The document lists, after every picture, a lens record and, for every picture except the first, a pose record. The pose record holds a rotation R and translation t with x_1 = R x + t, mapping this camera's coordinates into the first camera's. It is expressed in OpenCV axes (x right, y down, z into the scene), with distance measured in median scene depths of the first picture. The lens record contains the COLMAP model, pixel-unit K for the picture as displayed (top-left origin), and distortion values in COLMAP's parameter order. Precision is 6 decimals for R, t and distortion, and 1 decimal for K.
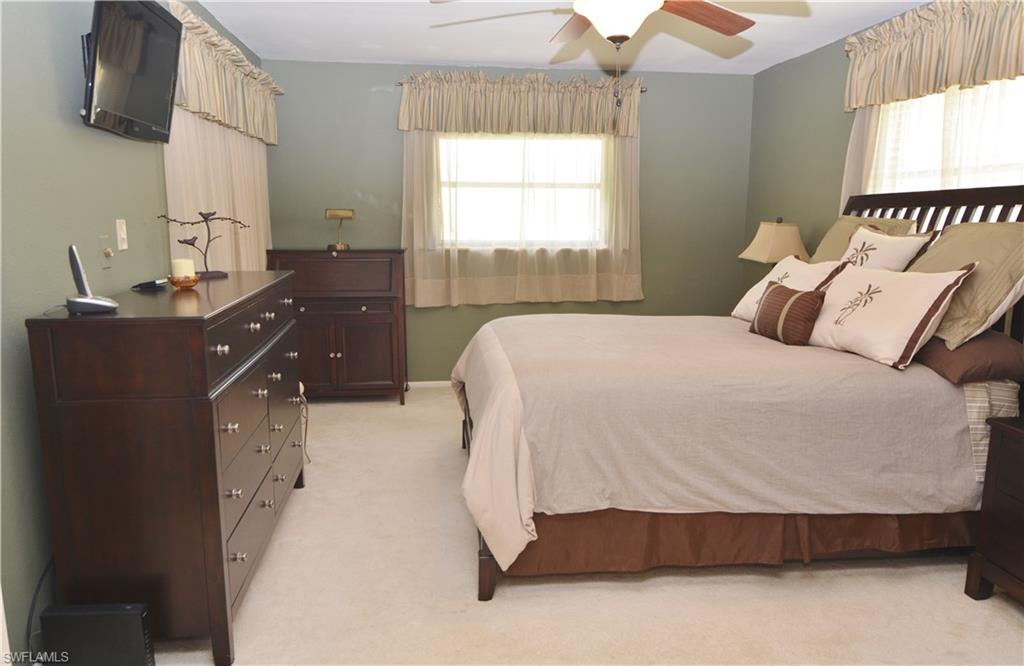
lens RADIAL K [[694.2, 0, 512.0], [0, 694.2, 333.0], [0, 0, 1]] dist [0.002601, -0.002826]
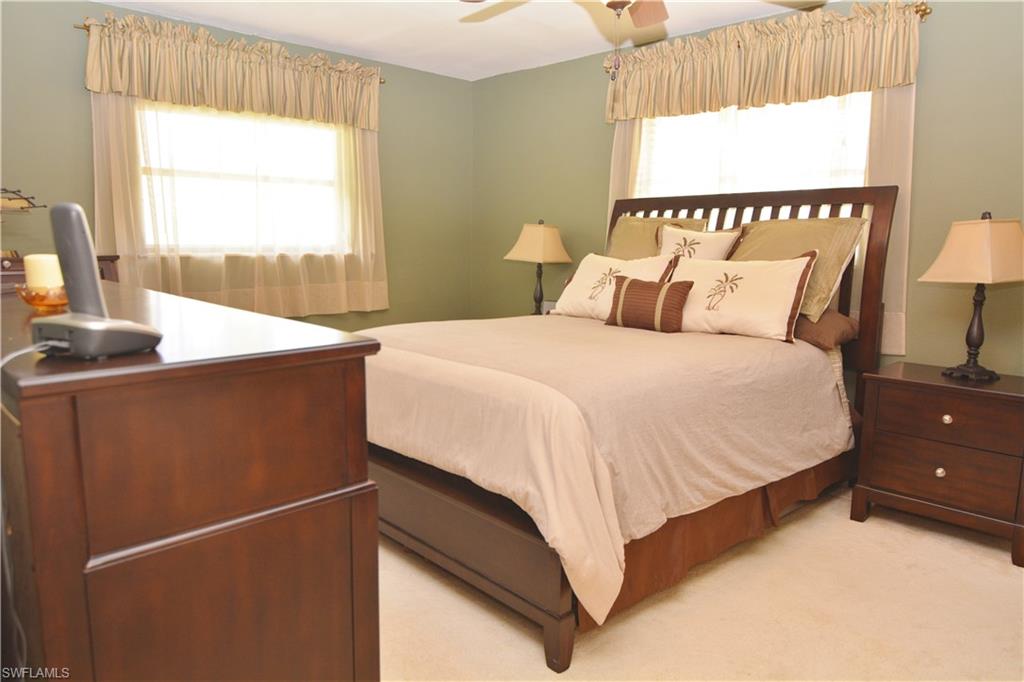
lens RADIAL K [[690.7, 0, 512.0], [0, 690.7, 341.0], [0, 0, 1]] dist [-0.001331, -0.003352]
pose [[0.801673, -0.087548, 0.591317, -0.331932], [0.093314, 0.995418, 0.020868, -0.011955], [-0.590434, 0.038448, 0.806169, 0.231930]]
